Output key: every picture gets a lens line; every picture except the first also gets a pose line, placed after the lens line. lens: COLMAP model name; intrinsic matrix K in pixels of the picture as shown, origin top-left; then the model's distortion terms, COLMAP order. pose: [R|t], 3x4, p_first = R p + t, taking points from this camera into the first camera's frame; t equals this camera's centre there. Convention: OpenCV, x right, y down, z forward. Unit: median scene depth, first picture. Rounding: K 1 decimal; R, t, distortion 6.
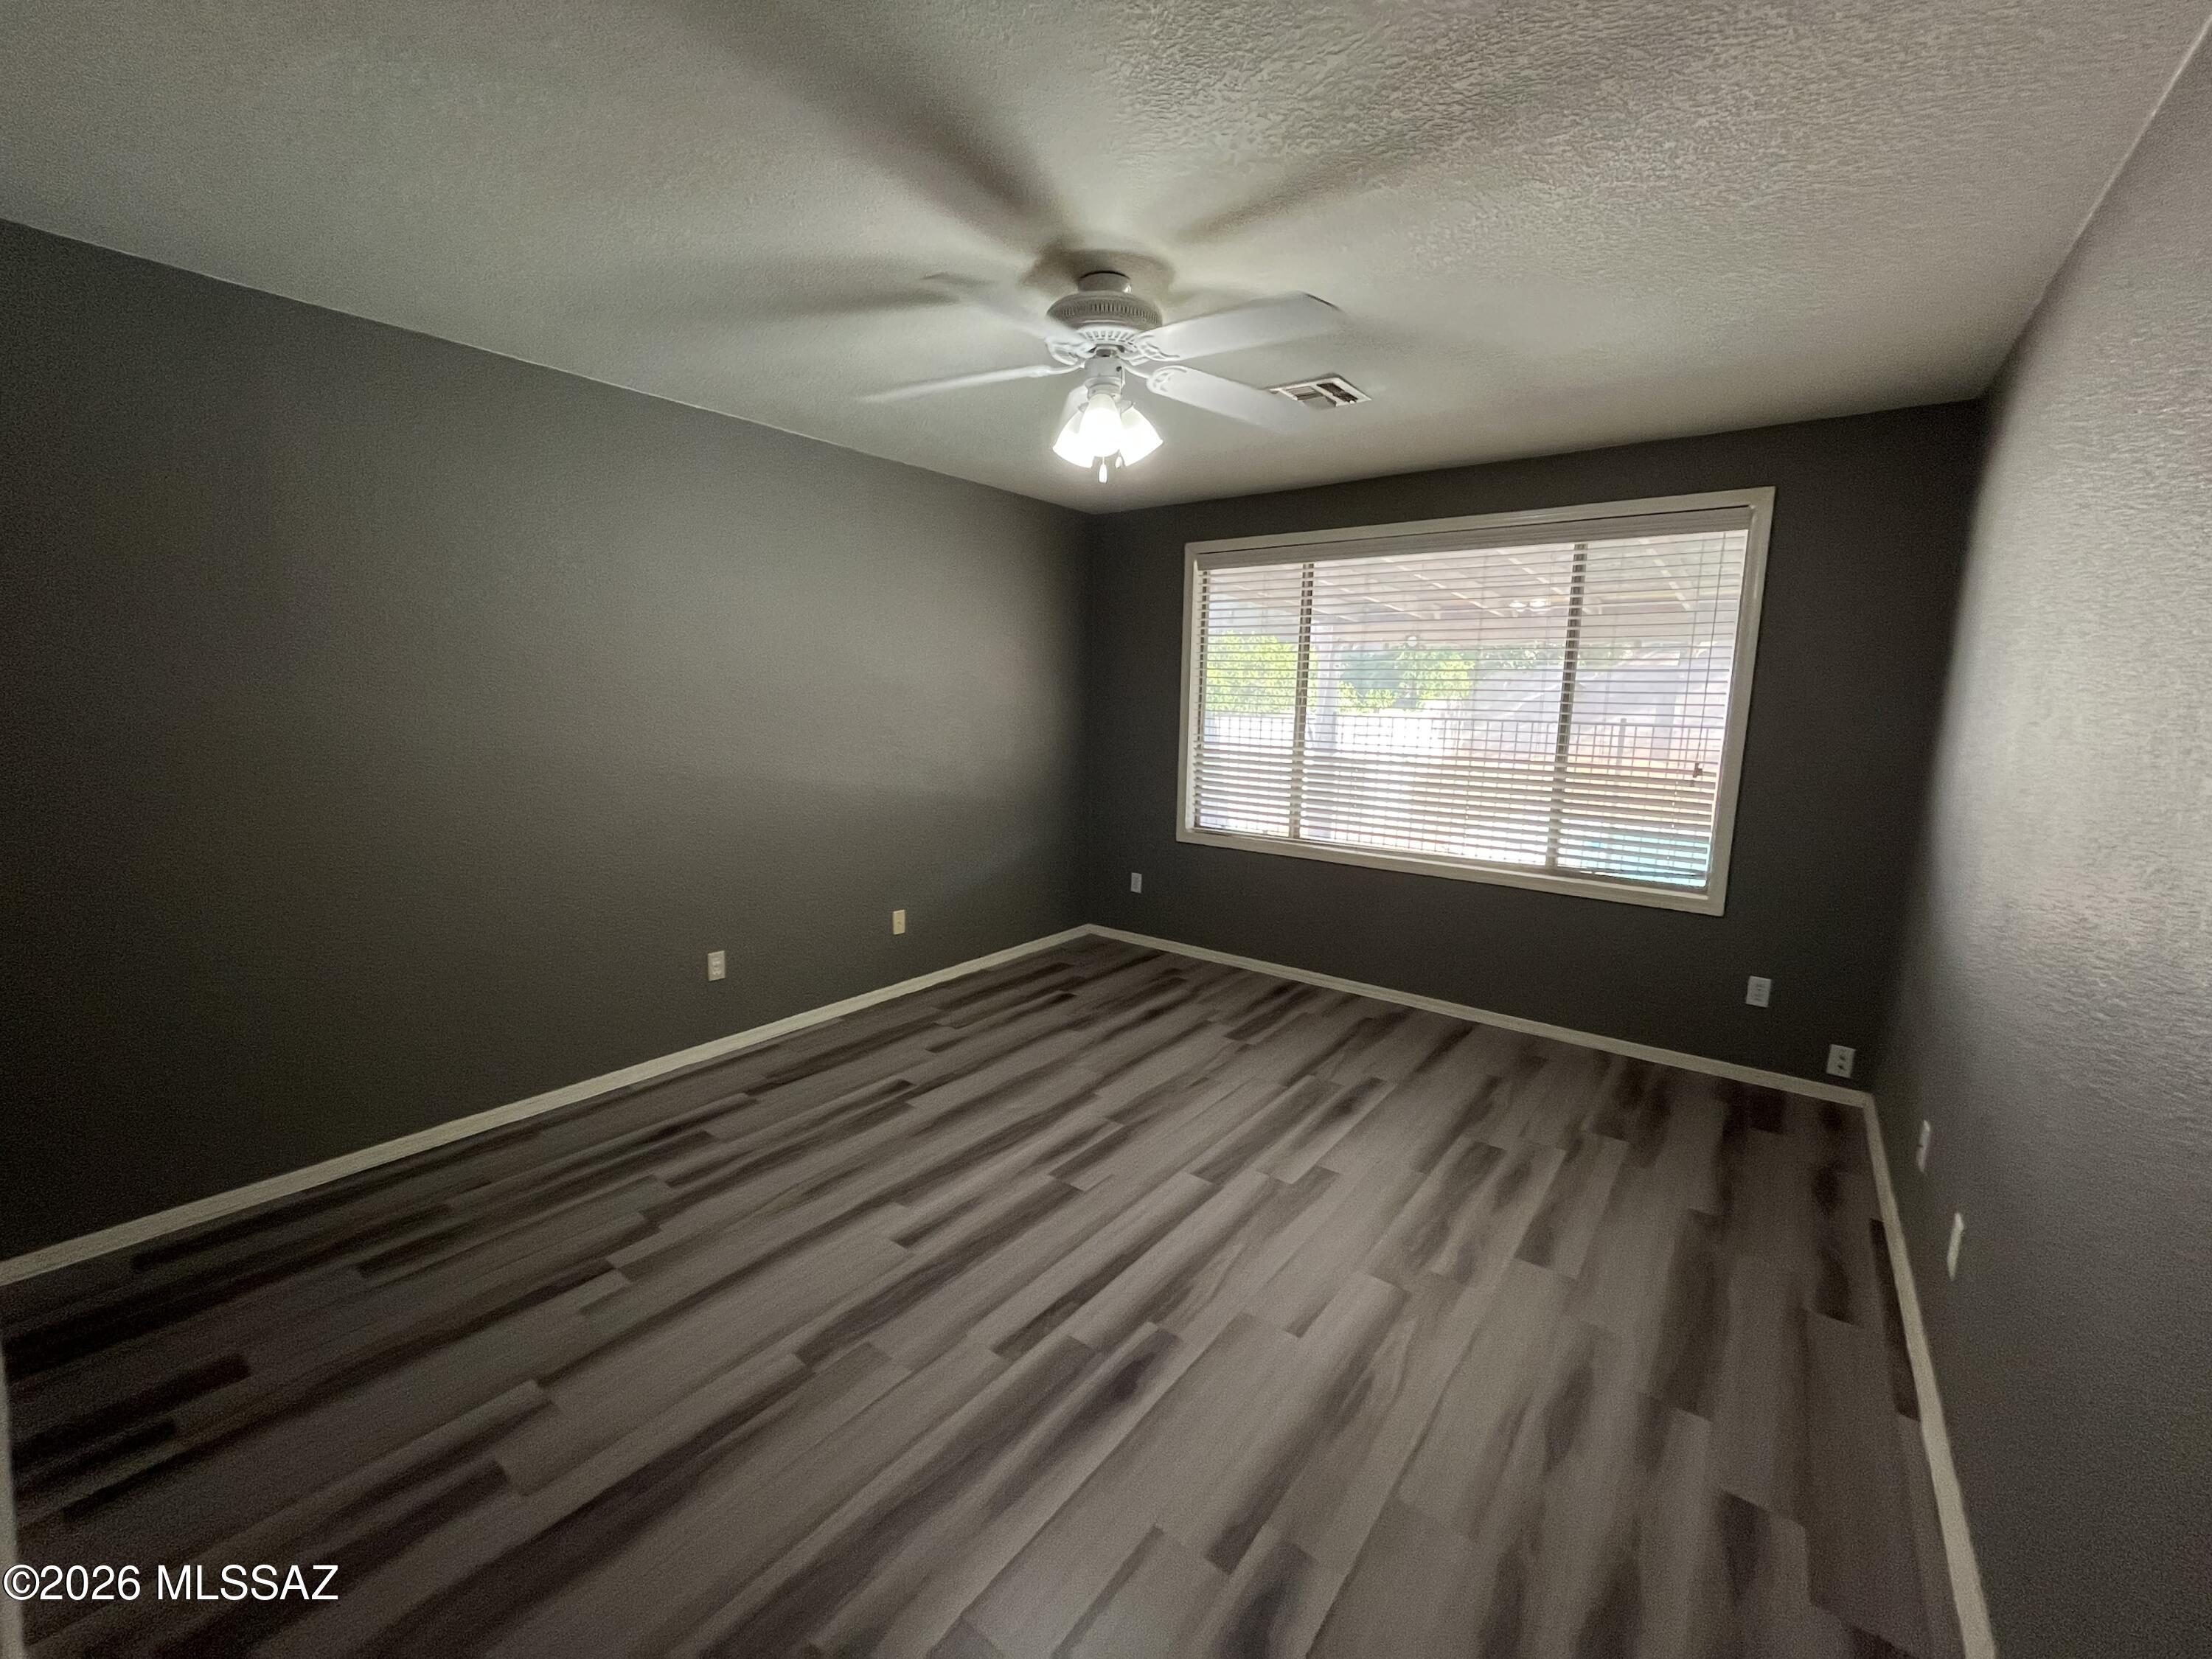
lens RADIAL K [[891.4, 0, 1106.0], [0, 891.4, 829.5], [0, 0, 1]] dist [-0.001943, -0.000061]
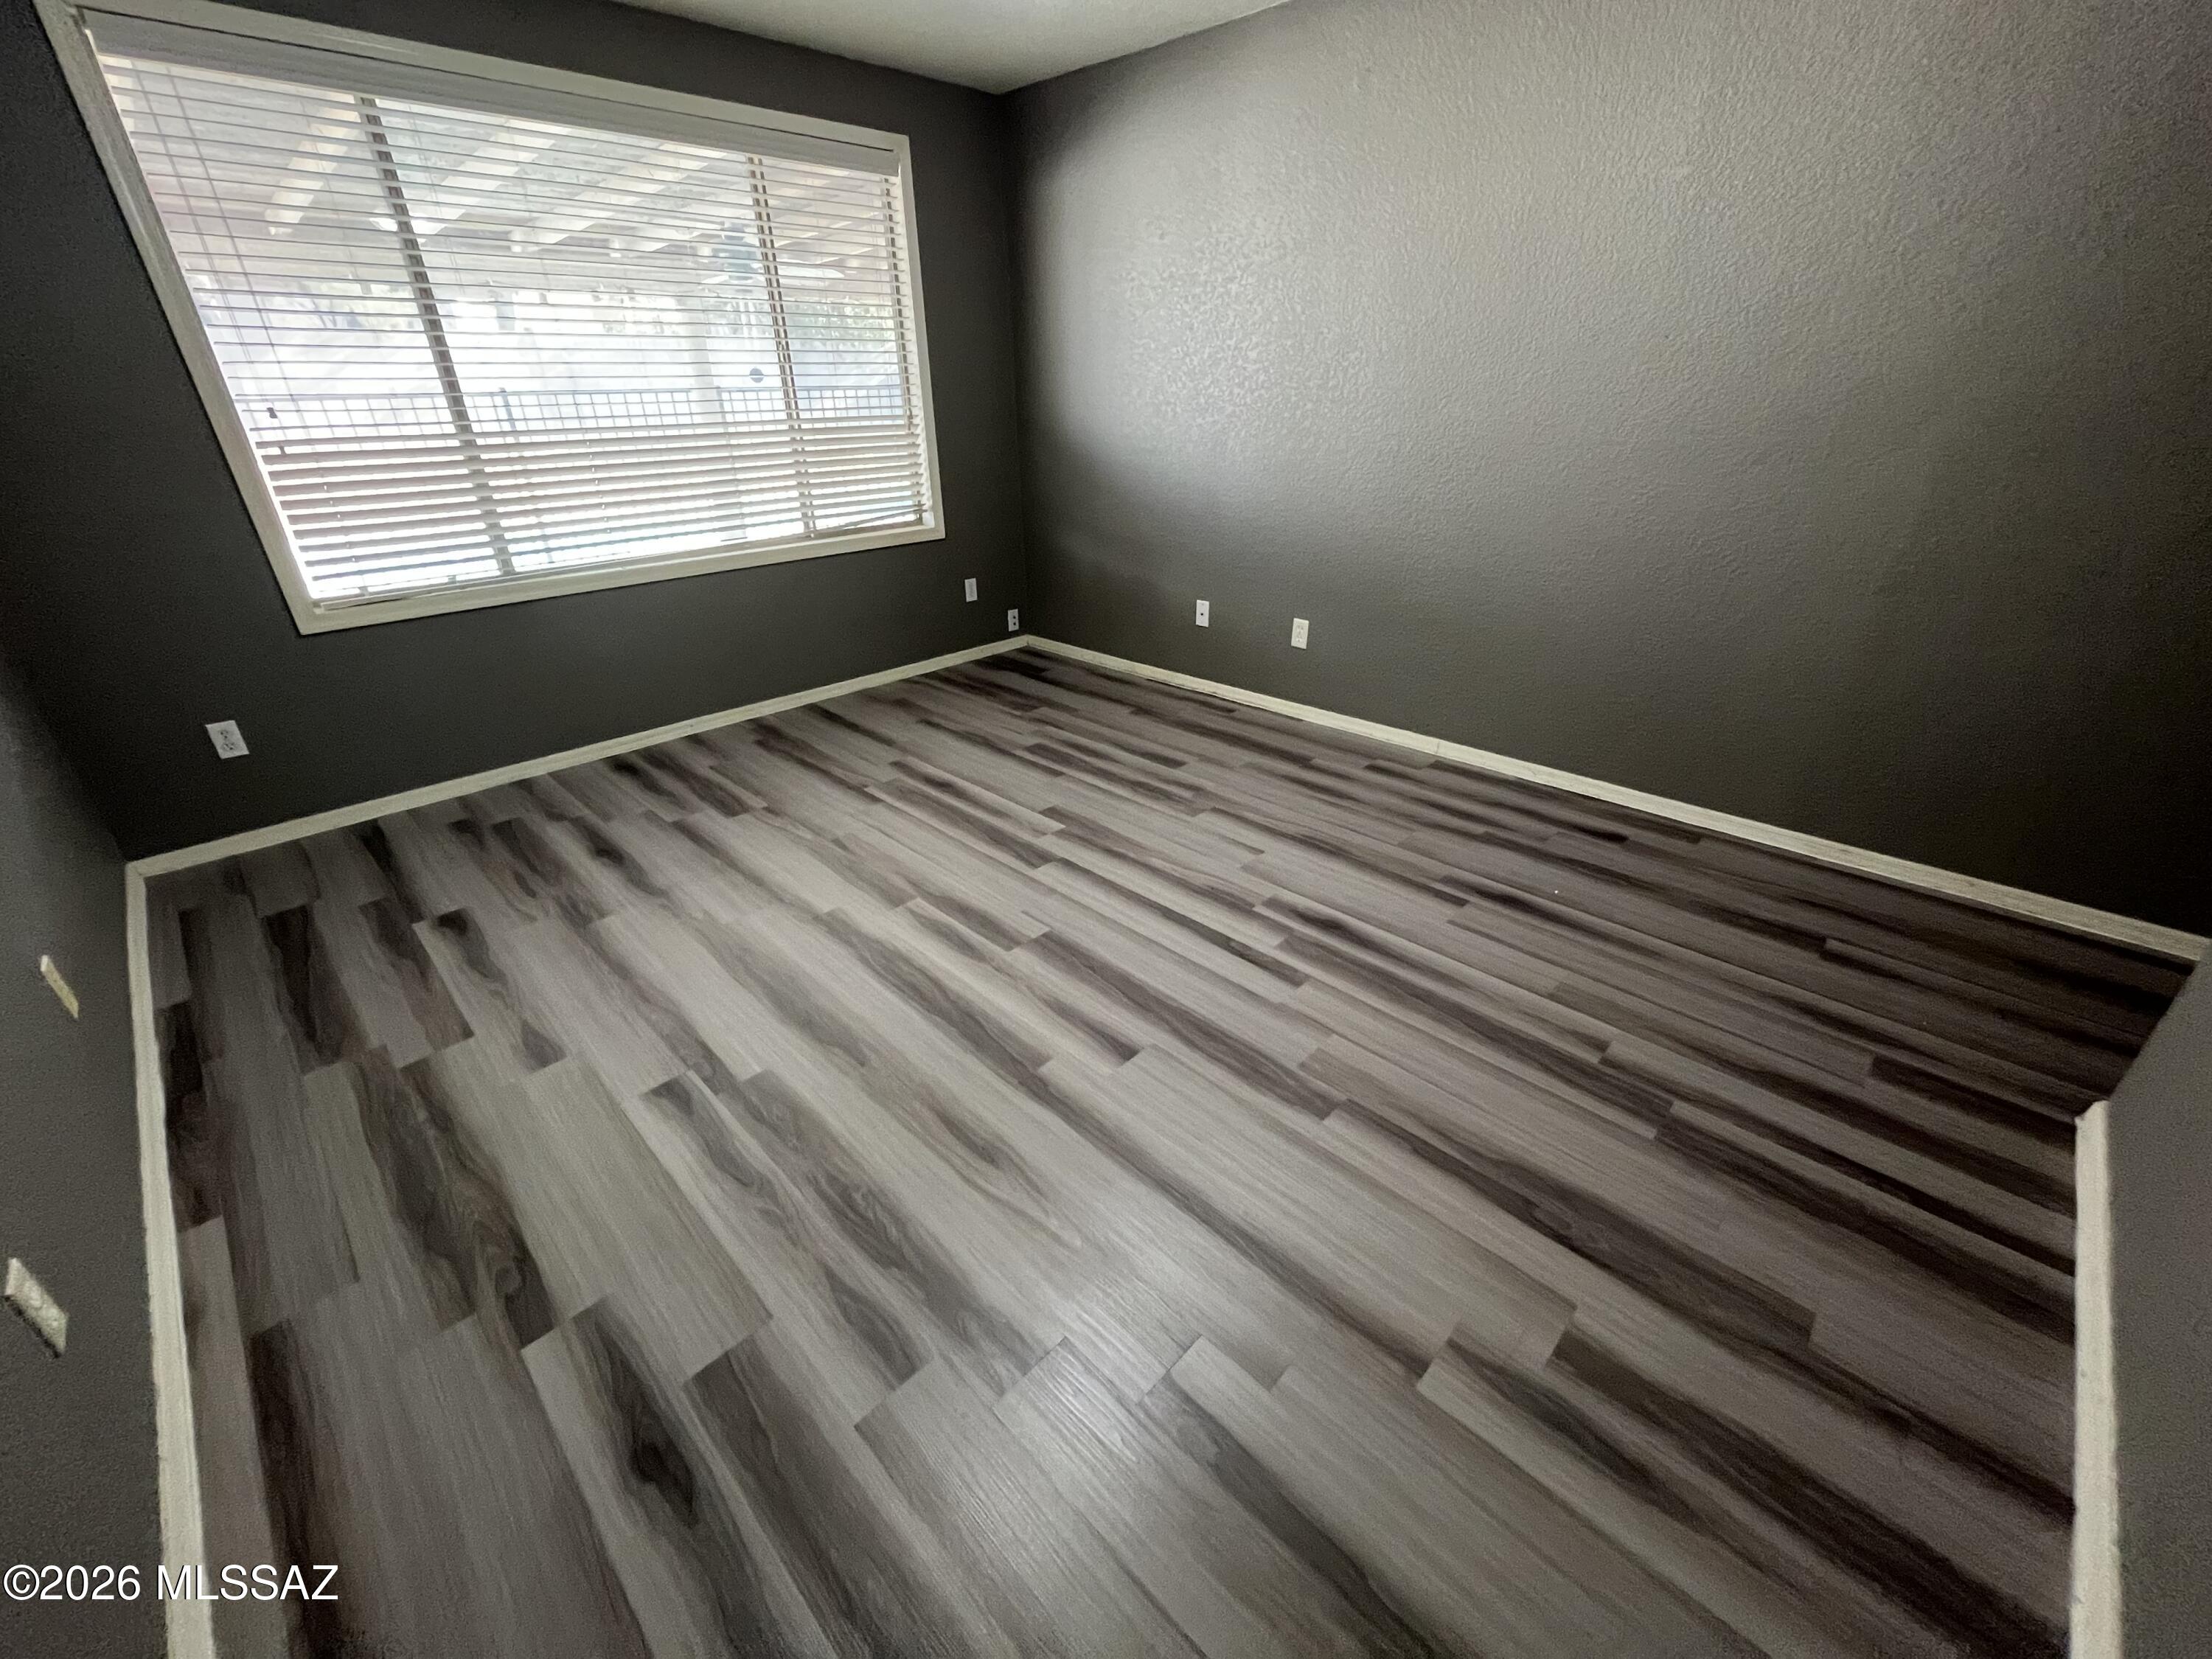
lens RADIAL K [[887.2, 0, 1100.4], [0, 887.2, 831.2], [0, 0, 1]] dist [0.001166, -0.000212]
pose [[0.127274, -0.469281, 0.873829, -0.596893], [0.164890, 0.878745, 0.447905, -0.067419], [-0.978066, 0.087079, 0.189221, 0.591798]]
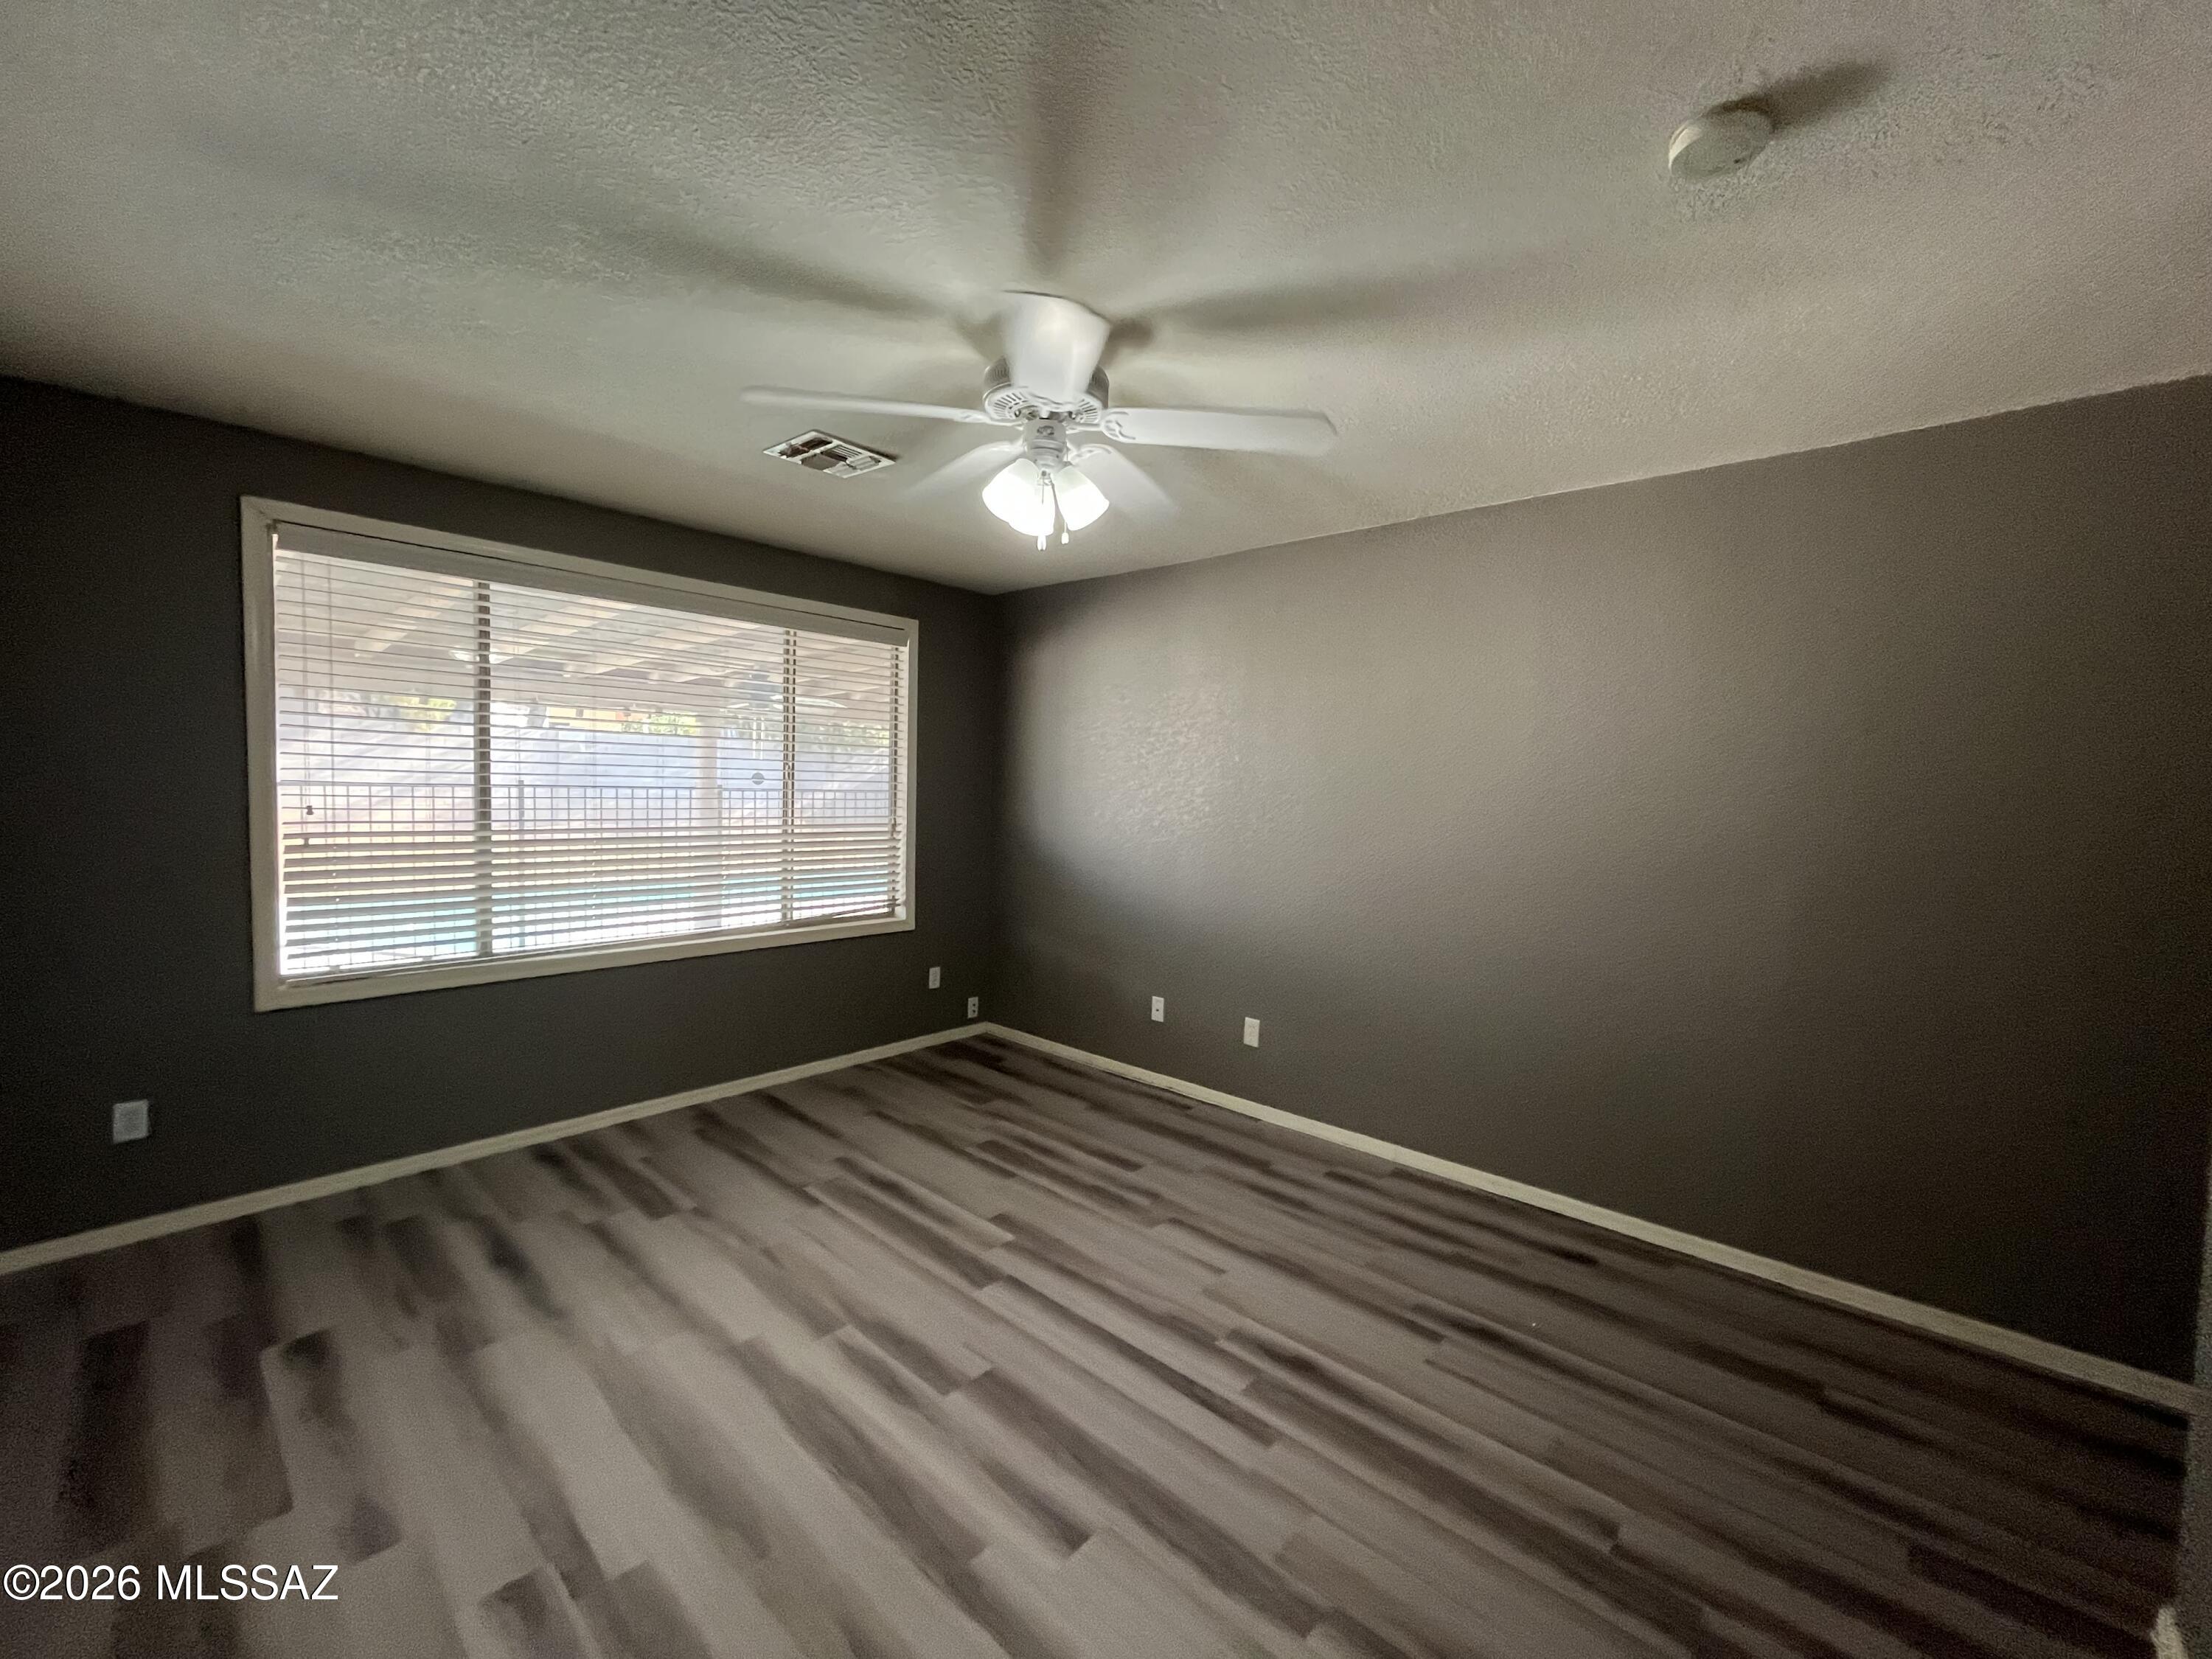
lens RADIAL K [[893.7, 0, 1101.3], [0, 893.7, 828.9], [0, 0, 1]] dist [-0.001026, -0.000169]
pose [[0.087397, -0.069646, 0.993736, -0.624368], [0.125817, 0.990336, 0.058343, -0.098467], [-0.988196, 0.119930, 0.095316, 0.587265]]
